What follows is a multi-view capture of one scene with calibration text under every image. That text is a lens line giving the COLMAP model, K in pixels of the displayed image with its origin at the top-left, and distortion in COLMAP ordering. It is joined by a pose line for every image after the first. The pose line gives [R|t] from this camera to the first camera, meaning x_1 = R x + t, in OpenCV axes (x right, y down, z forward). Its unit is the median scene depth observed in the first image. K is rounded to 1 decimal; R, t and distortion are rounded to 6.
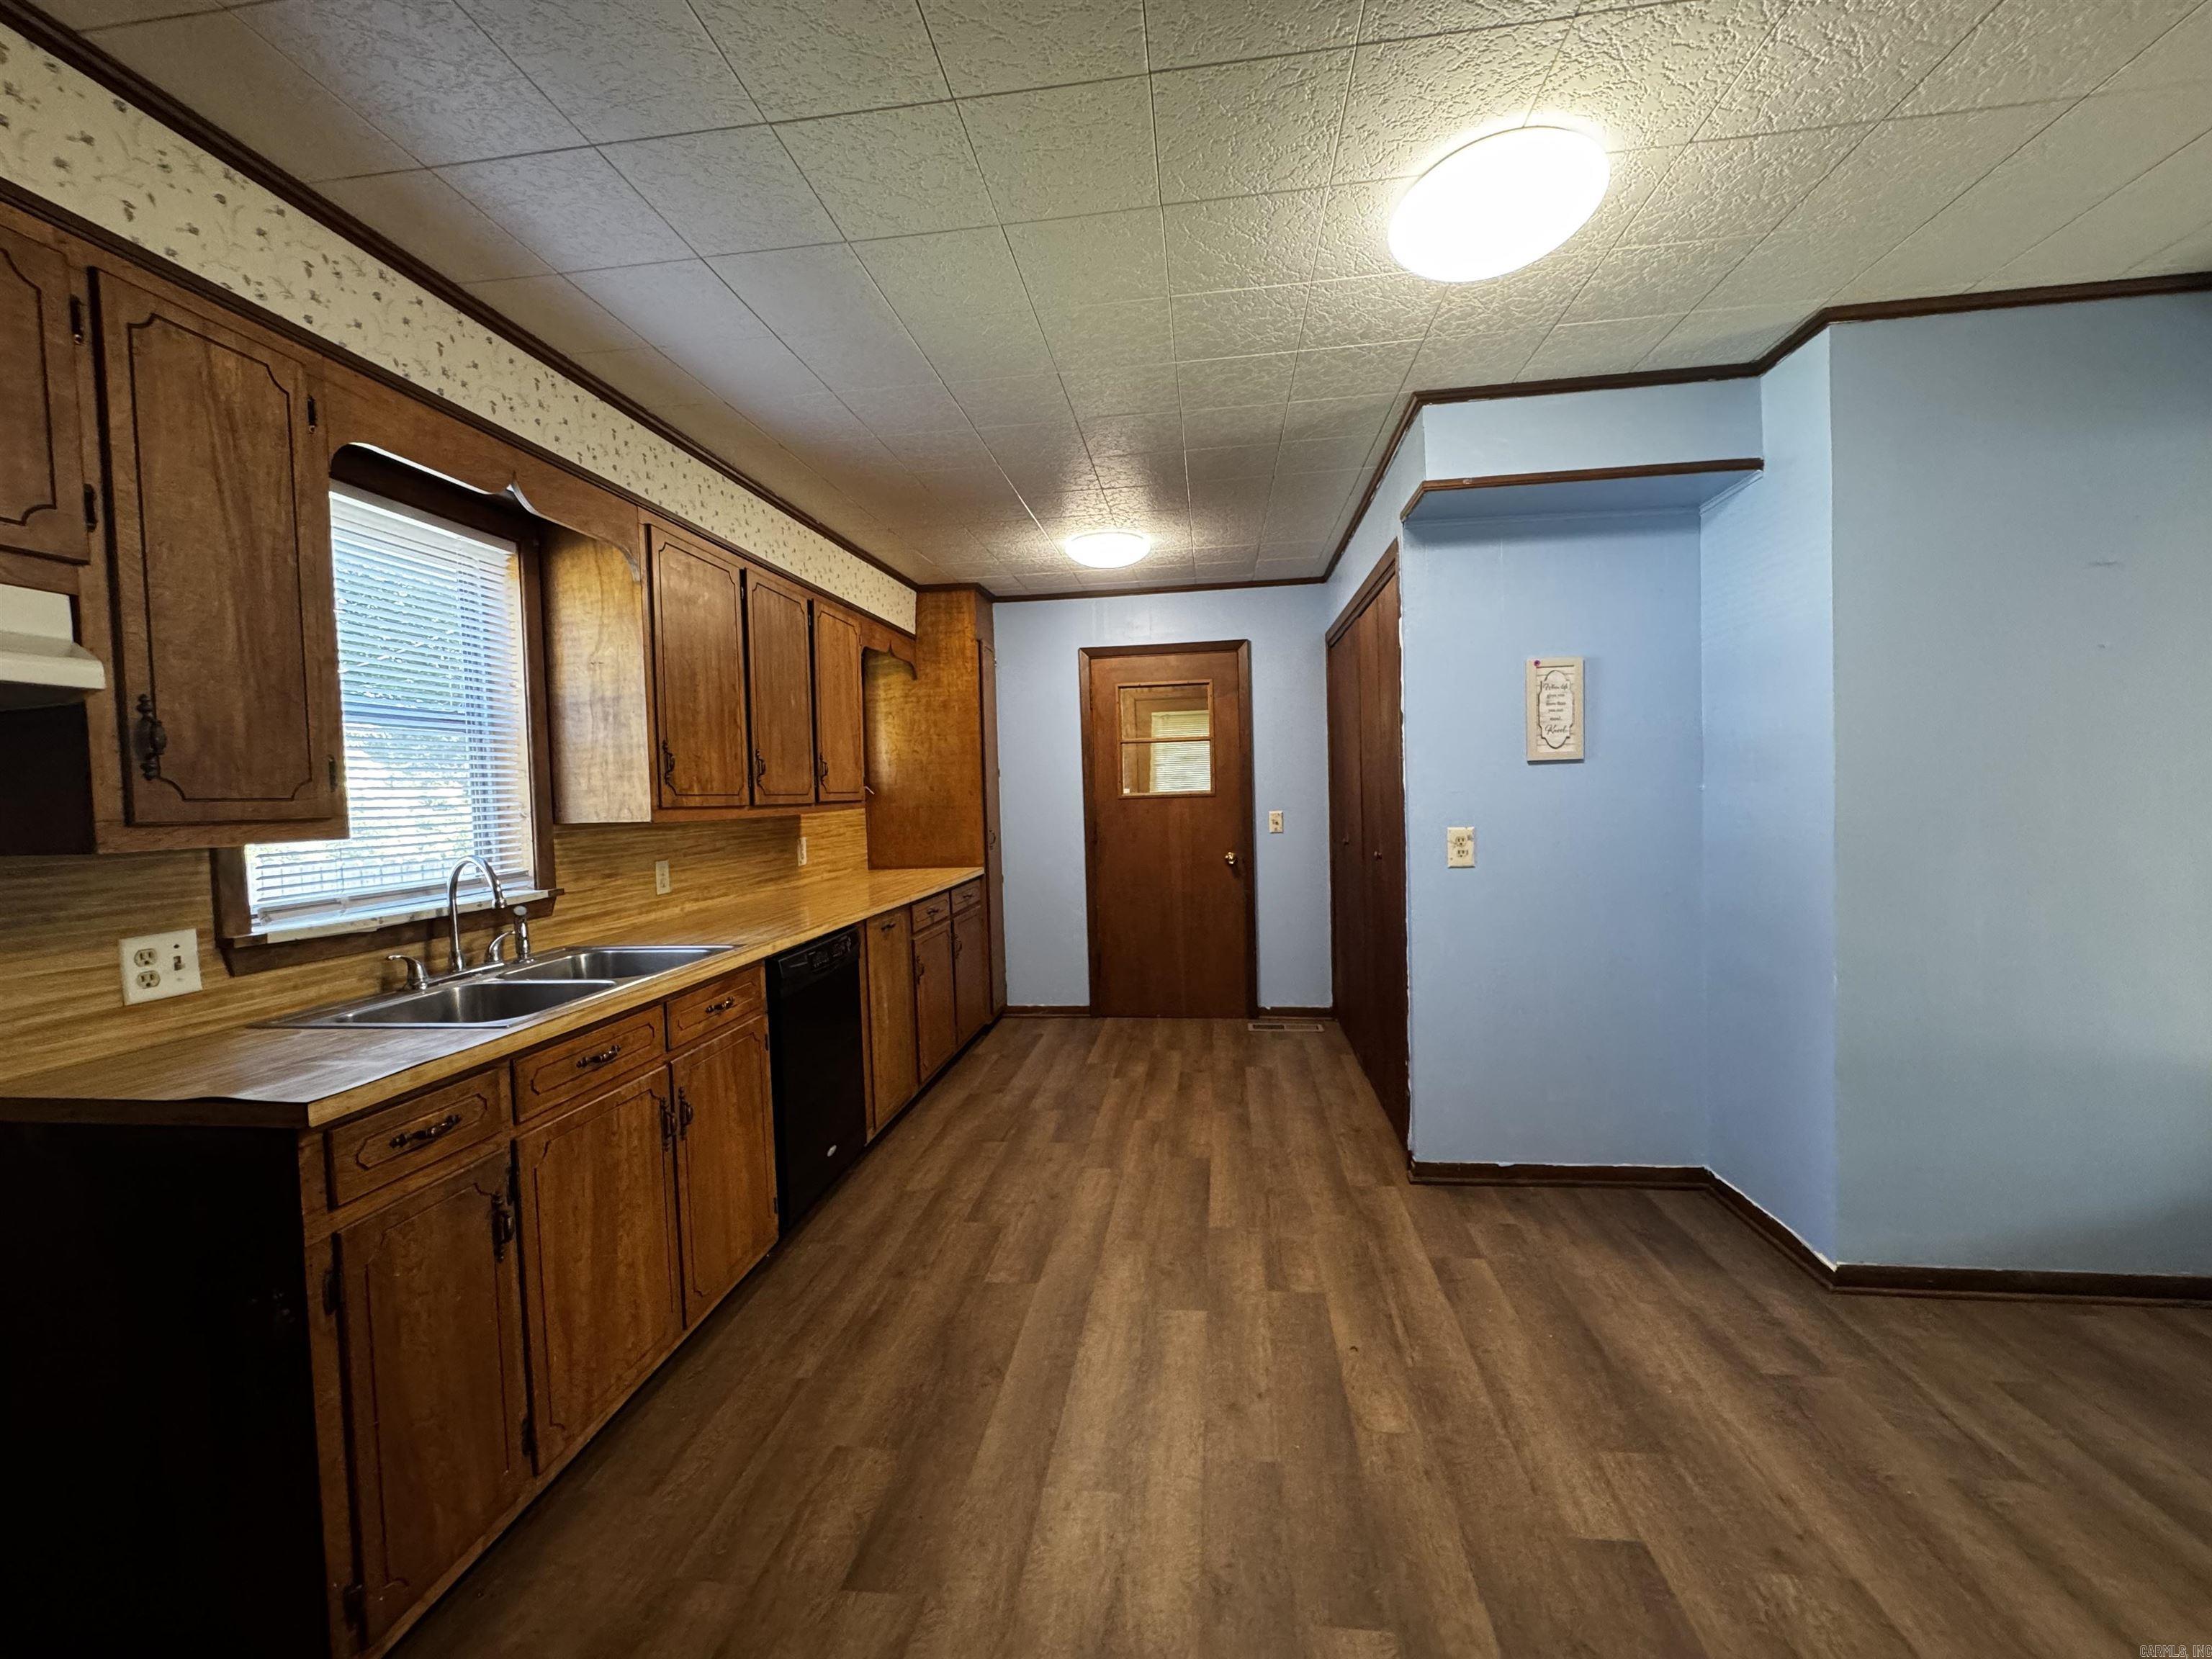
lens RADIAL K [[886.7, 0, 1103.9], [0, 886.7, 827.4], [0, 0, 1]] dist [-0.002302, 0.000074]
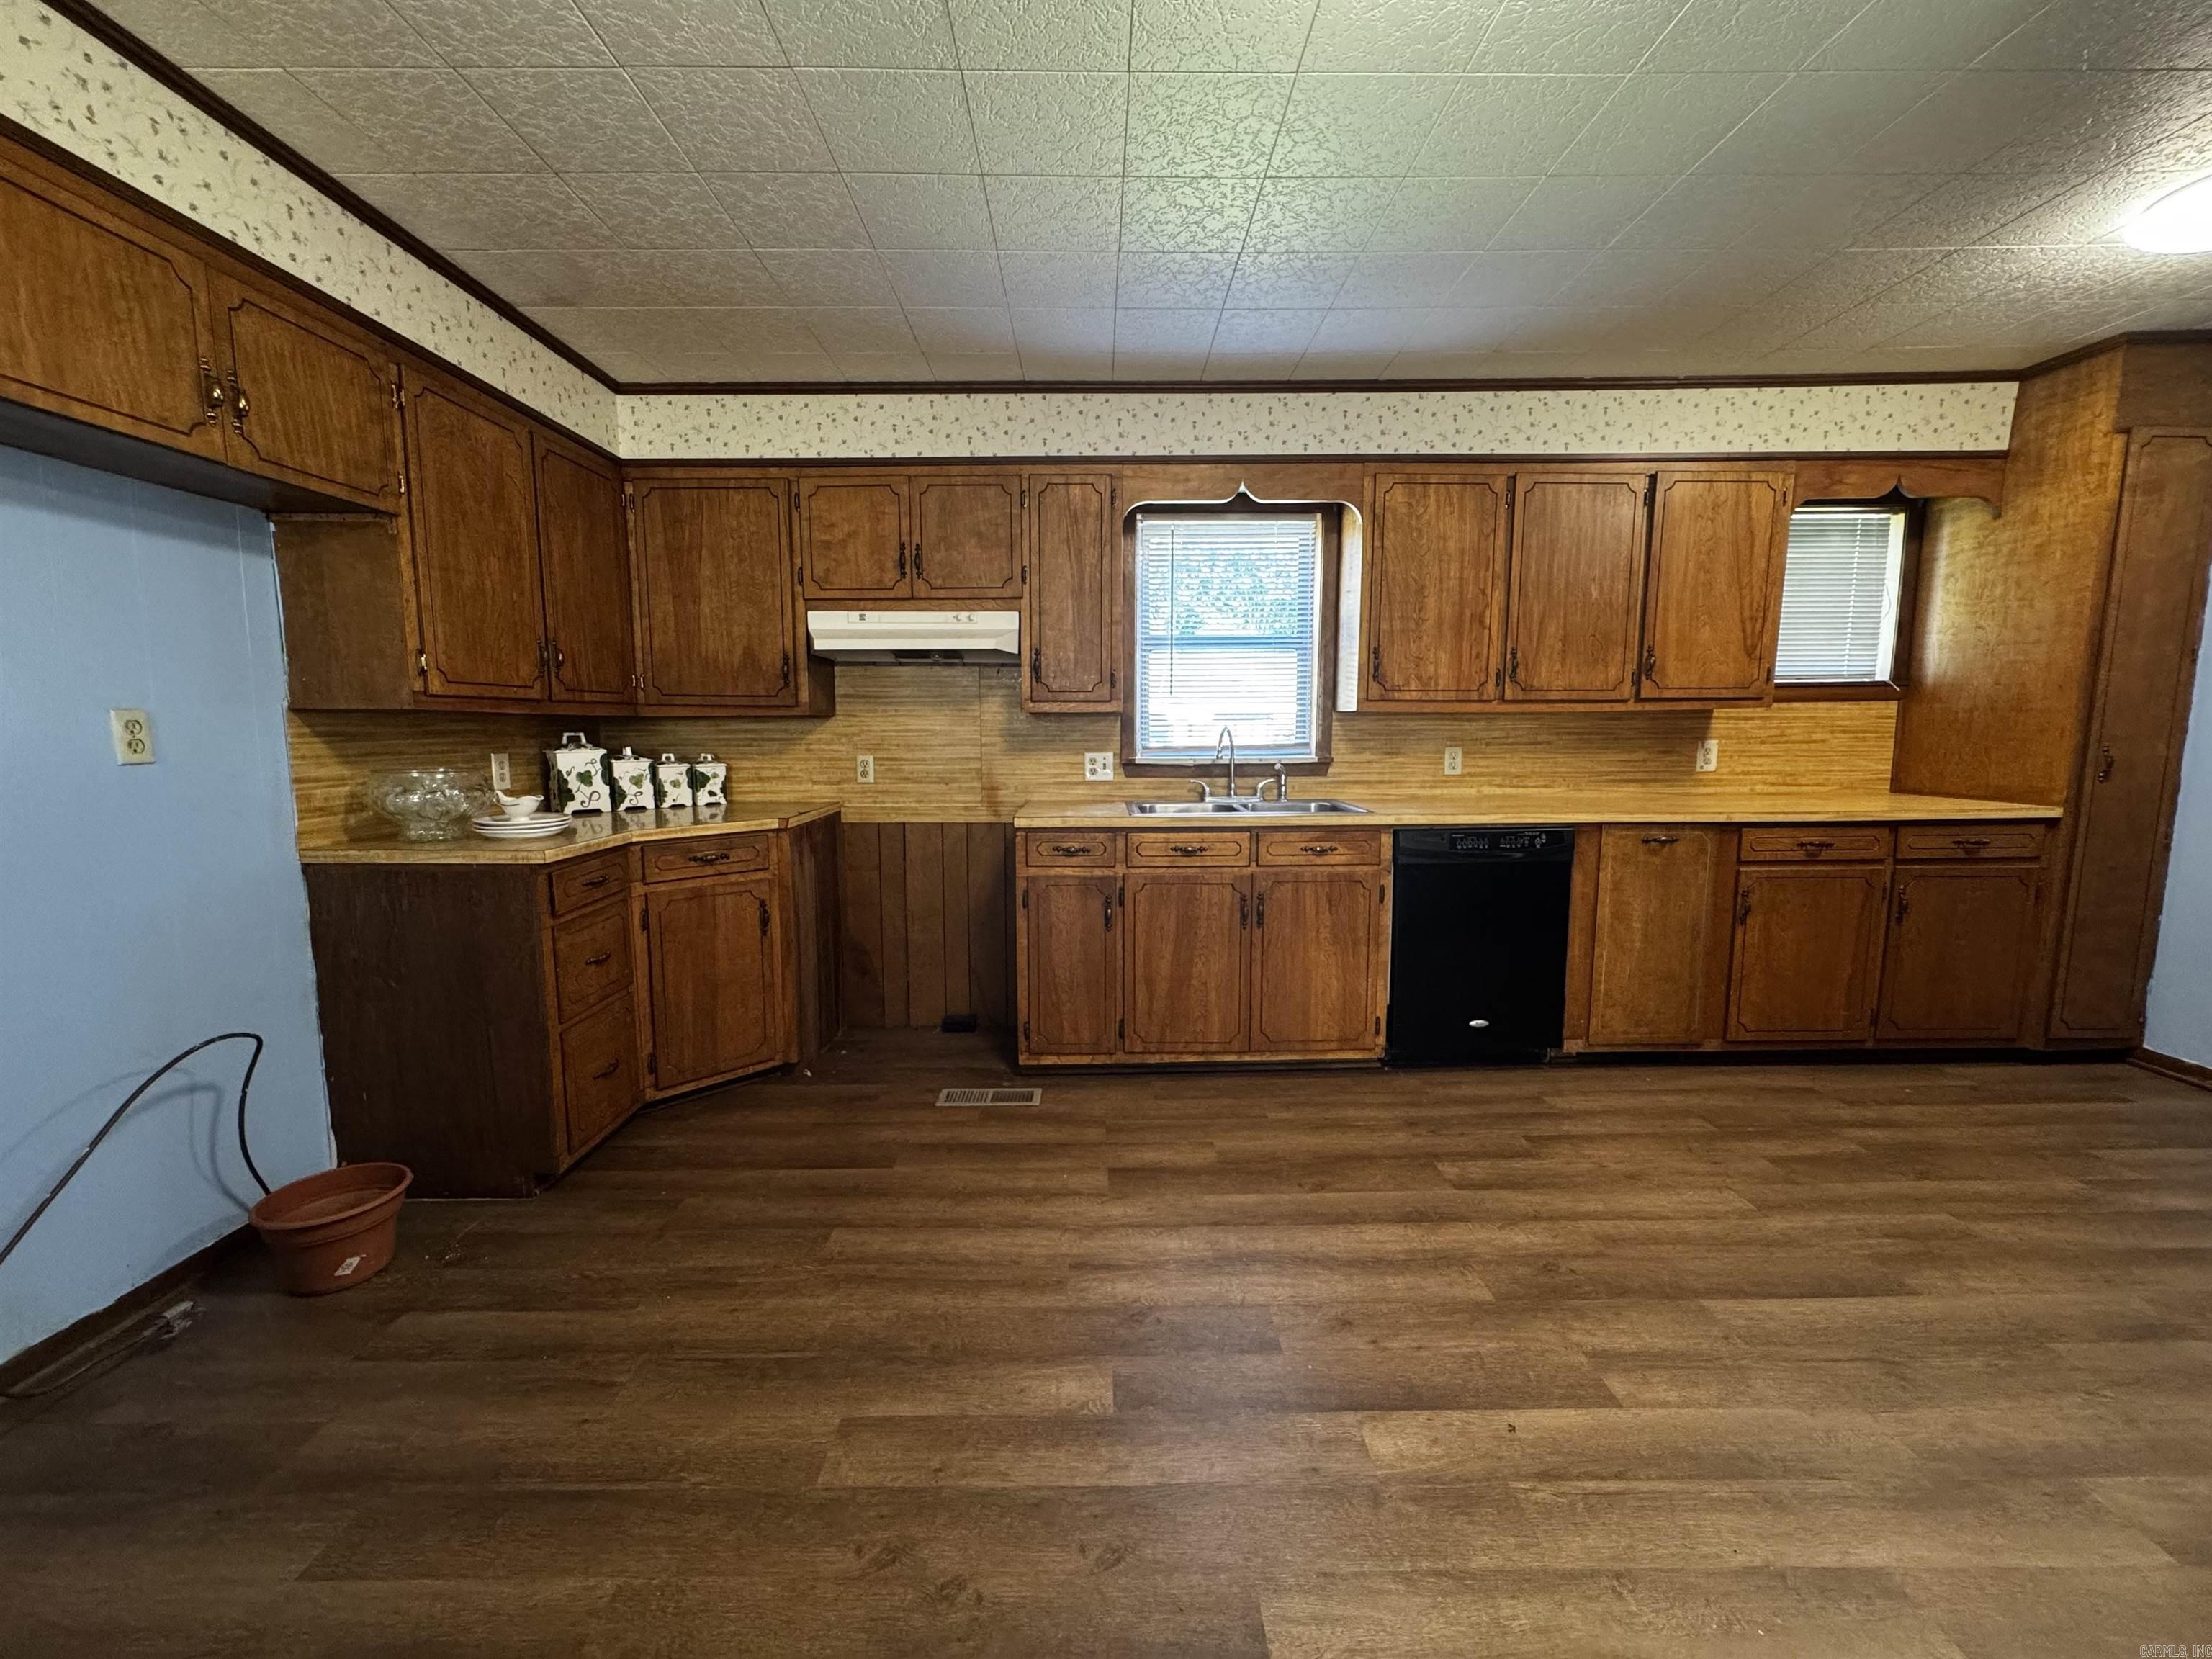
lens RADIAL K [[886.7, 0, 1101.1], [0, 886.7, 829.0], [0, 0, 1]] dist [-0.002302, 0.000074]
pose [[0.125754, 0.149439, -0.980741, 0.708664], [-0.038631, 0.988577, 0.145679, -0.009123], [0.991309, 0.019567, 0.130091, 0.429207]]
